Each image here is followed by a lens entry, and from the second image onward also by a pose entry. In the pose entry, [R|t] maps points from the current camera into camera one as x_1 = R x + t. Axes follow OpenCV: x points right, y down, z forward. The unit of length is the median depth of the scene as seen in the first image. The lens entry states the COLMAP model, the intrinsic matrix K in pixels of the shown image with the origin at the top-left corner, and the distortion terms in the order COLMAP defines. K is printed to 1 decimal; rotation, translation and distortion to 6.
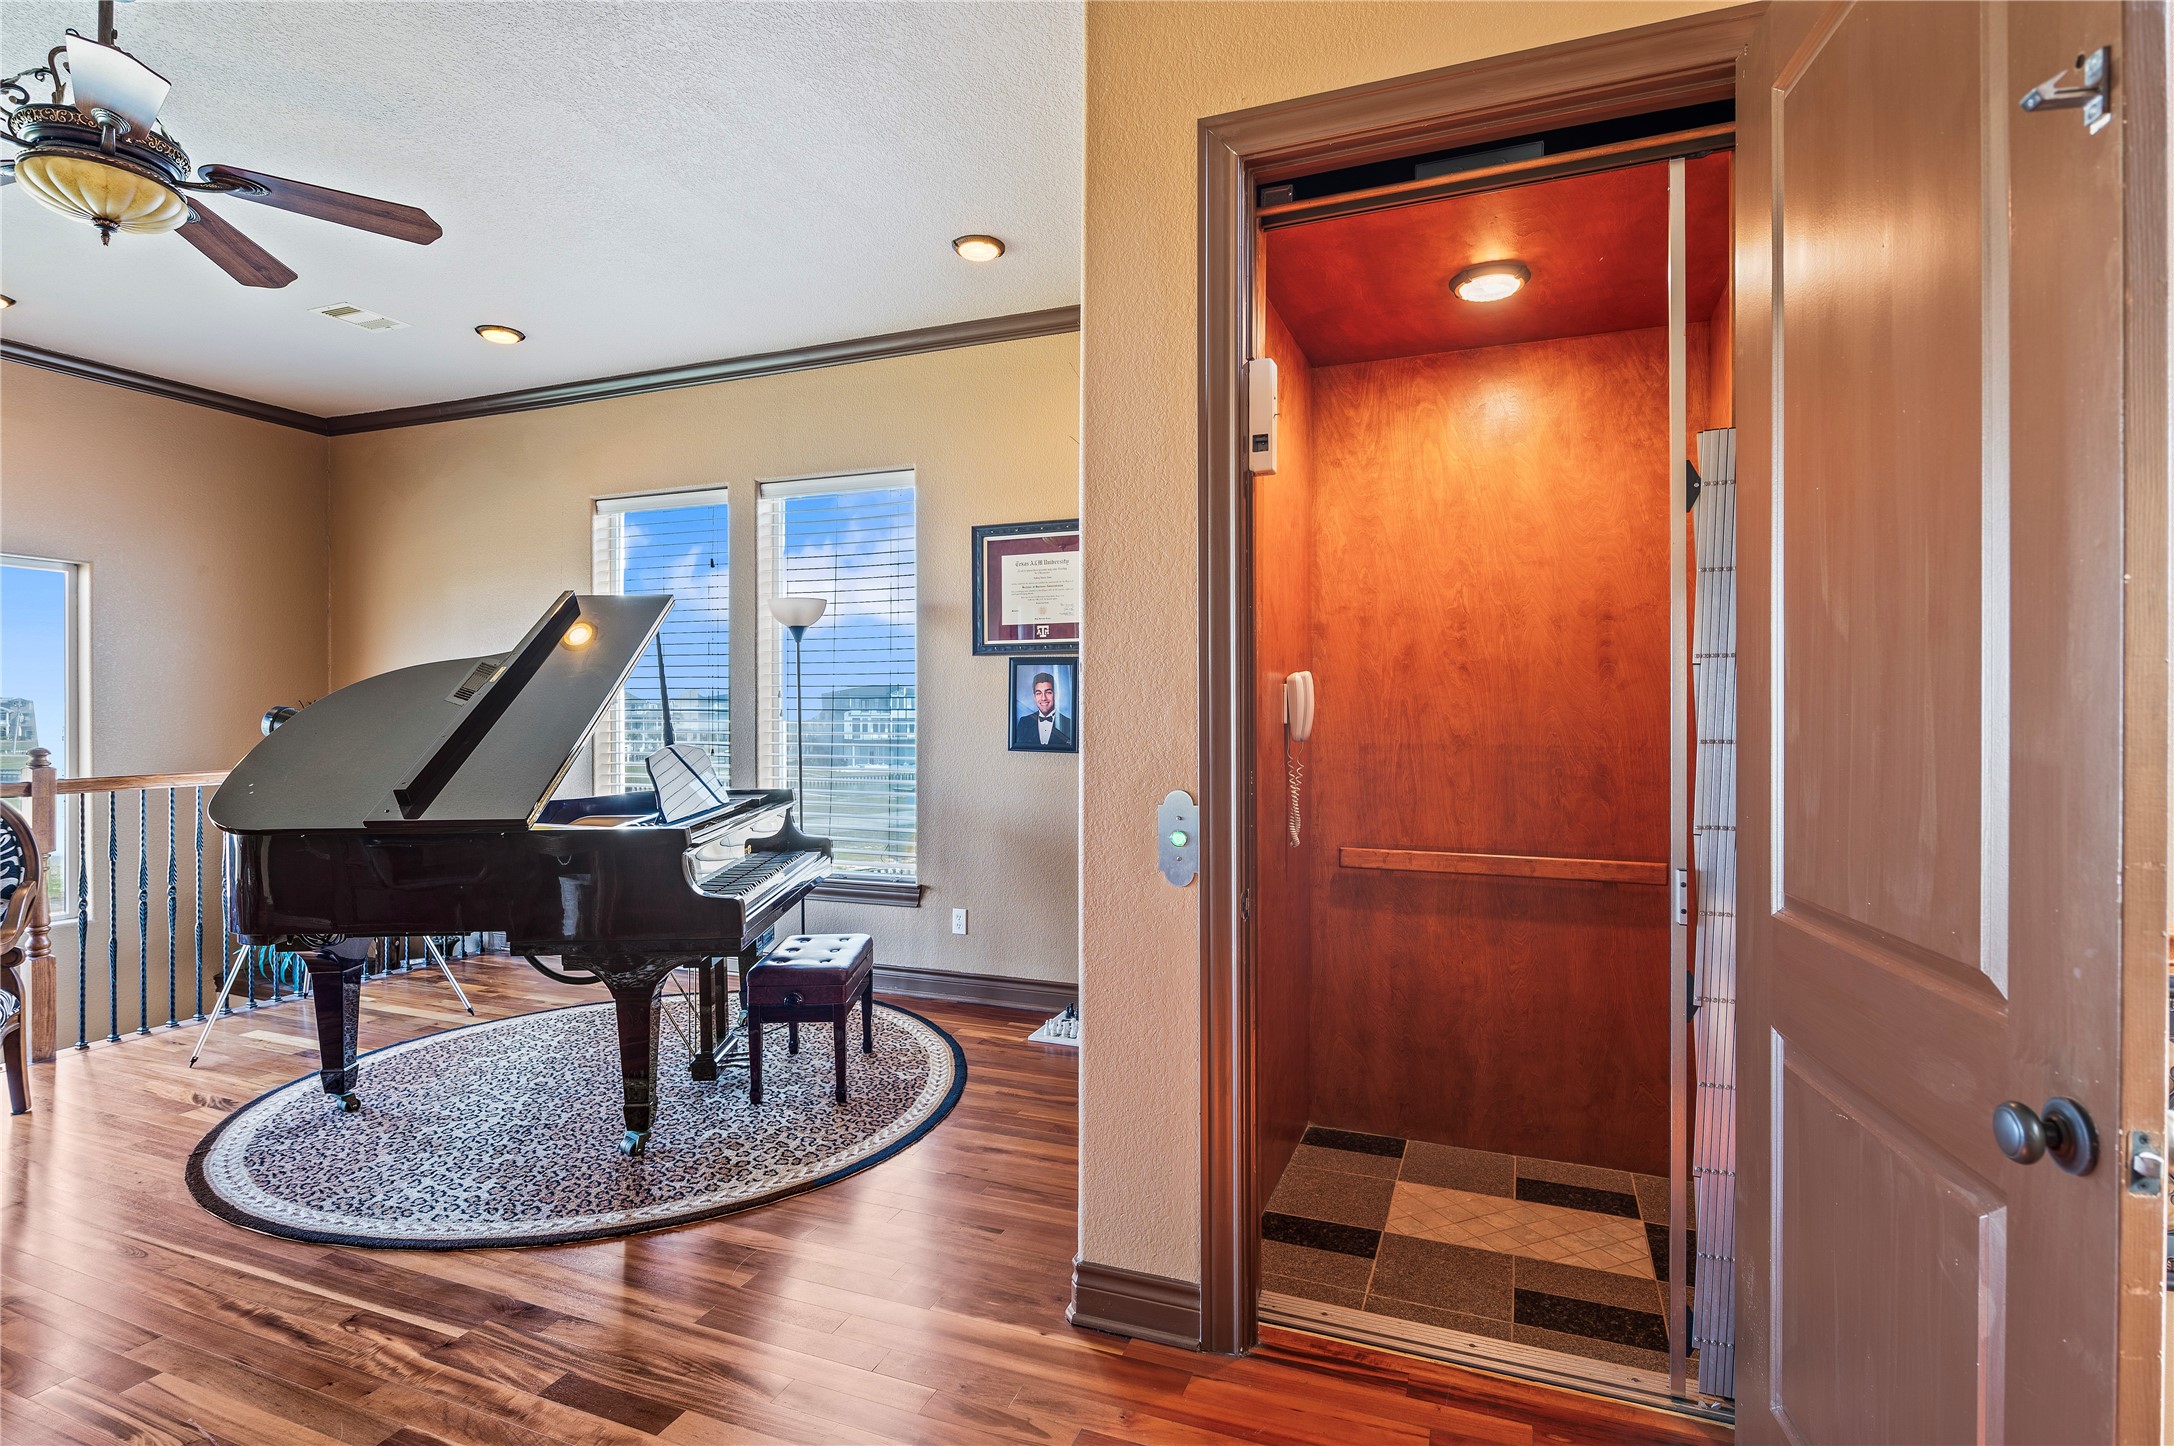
lens RADIAL K [[1053.2, 0, 1089.9], [0, 1053.2, 718.7], [0, 0, 1]] dist [-0.004551, -0.000949]
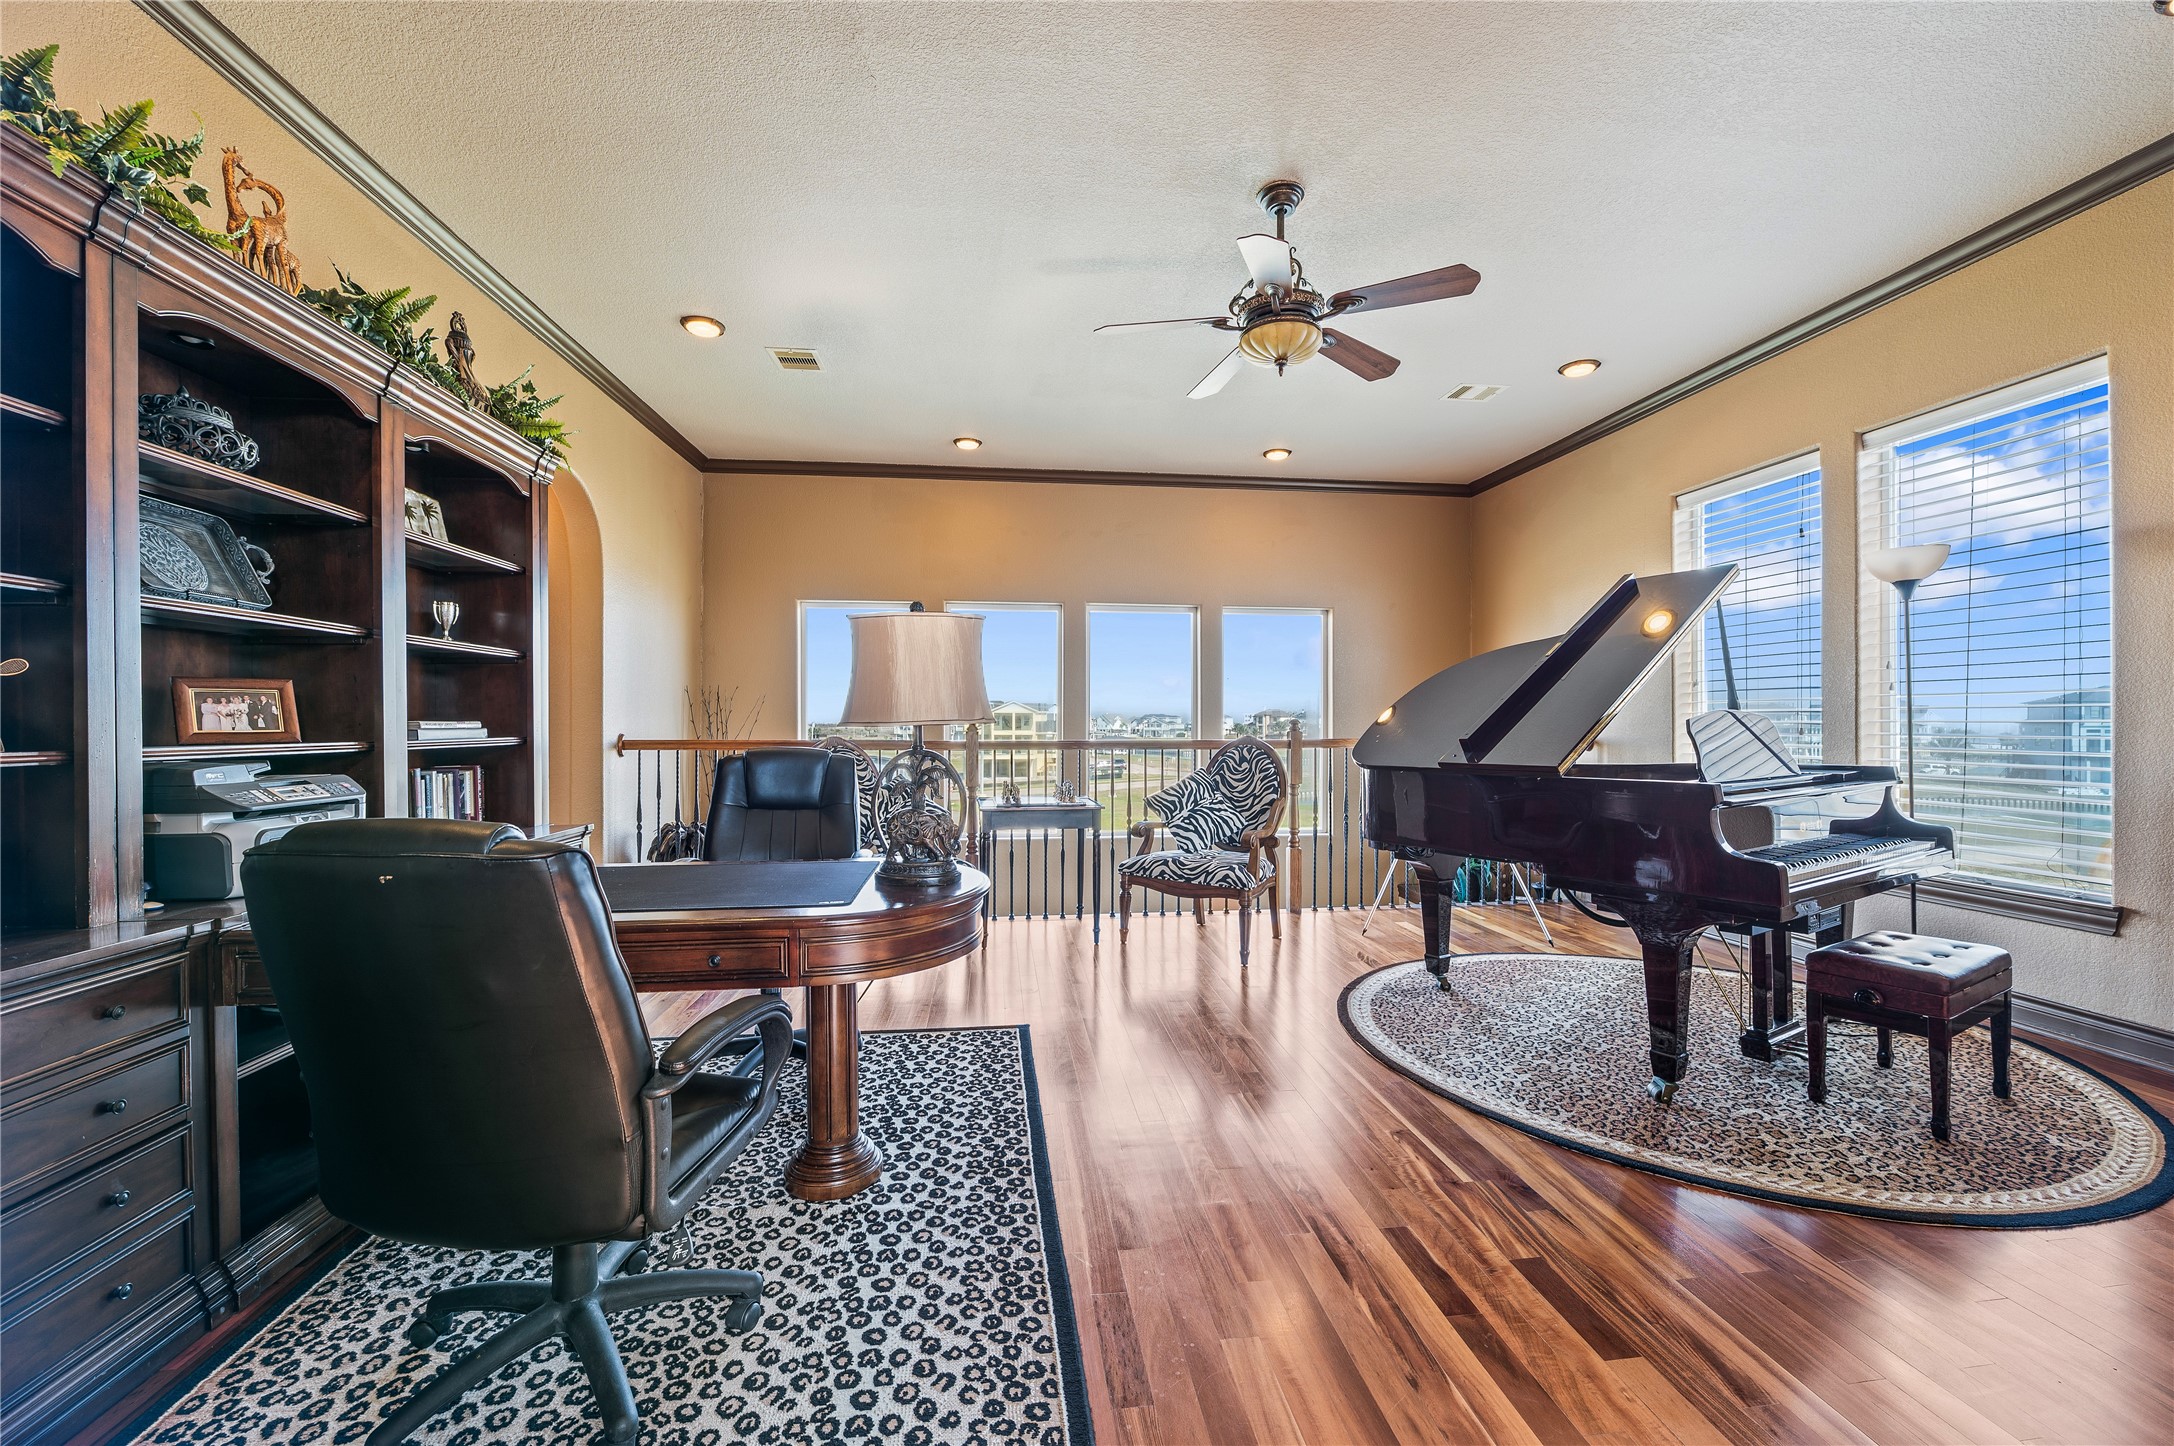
lens RADIAL K [[870.8, 0, 1087.5], [0, 870.8, 722.2], [0, 0, 1]] dist [-0.012830, 0.000540]
pose [[0.470148, -0.000401, -0.882588, 0.042482], [-0.004692, 0.999985, -0.002954, 0.046407], [0.882575, 0.005529, 0.470138, 0.100884]]
